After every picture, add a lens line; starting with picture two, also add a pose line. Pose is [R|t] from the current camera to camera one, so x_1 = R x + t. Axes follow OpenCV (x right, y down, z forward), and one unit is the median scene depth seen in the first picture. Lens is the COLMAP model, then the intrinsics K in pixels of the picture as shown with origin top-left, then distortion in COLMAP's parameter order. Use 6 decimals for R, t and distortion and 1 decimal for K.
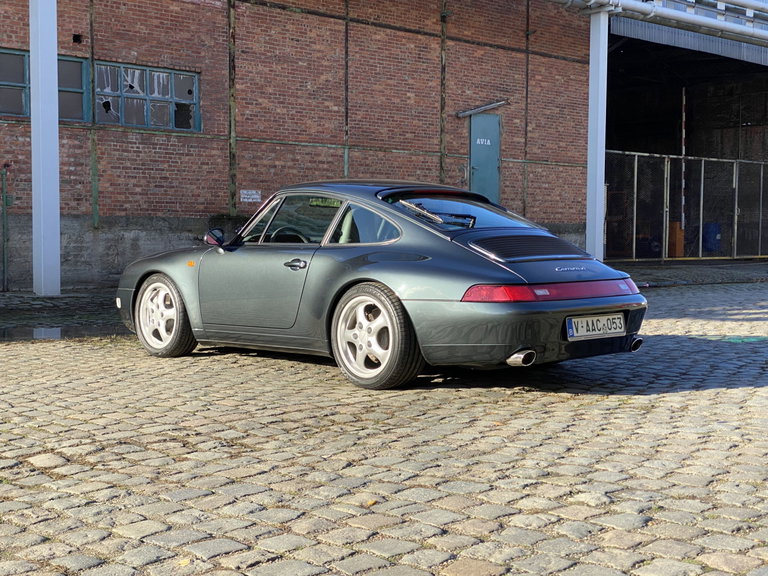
lens RADIAL K [[1206.6, 0, 384.0], [0, 1206.6, 288.0], [0, 0, 1]] dist [0.159237, -0.240190]
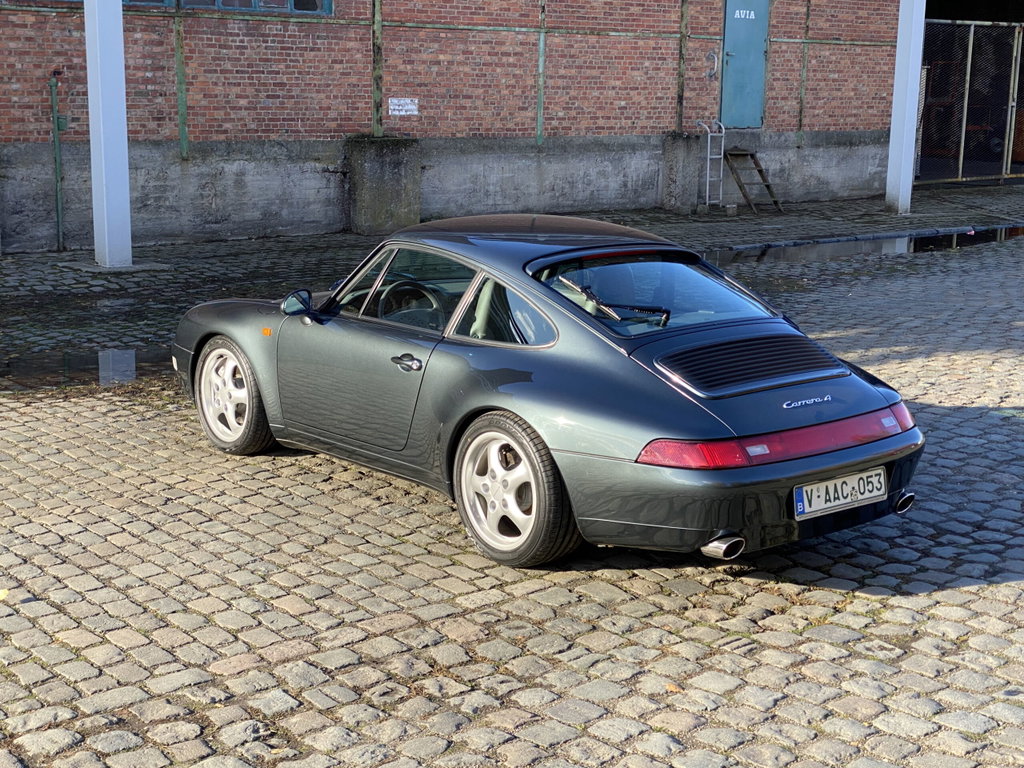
lens RADIAL K [[1630.4, 0, 507.4], [0, 1630.4, 400.4], [0, 0, 1]] dist [0.198466, -0.469728]
pose [[0.997466, 0.025120, -0.066559, 0.020619], [-0.014452, 0.987627, 0.156156, -0.064914], [0.069658, -0.154798, 0.985487, 0.040450]]
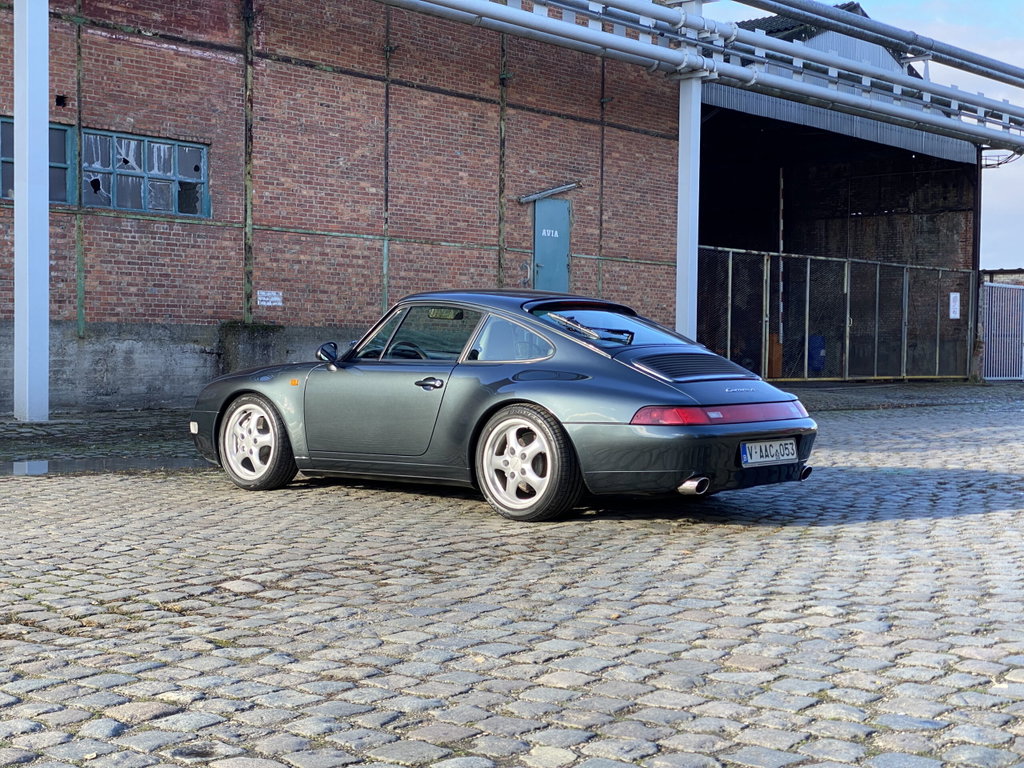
lens RADIAL K [[1608.8, 0, 512.0], [0, 1608.8, 384.0], [0, 0, 1]] dist [0.159237, -0.240190]
pose [[0.995762, 0.004854, 0.091838, -0.055088], [-0.002982, 0.999785, -0.020502, 0.002275], [-0.091918, 0.020141, 0.995563, -0.086733]]
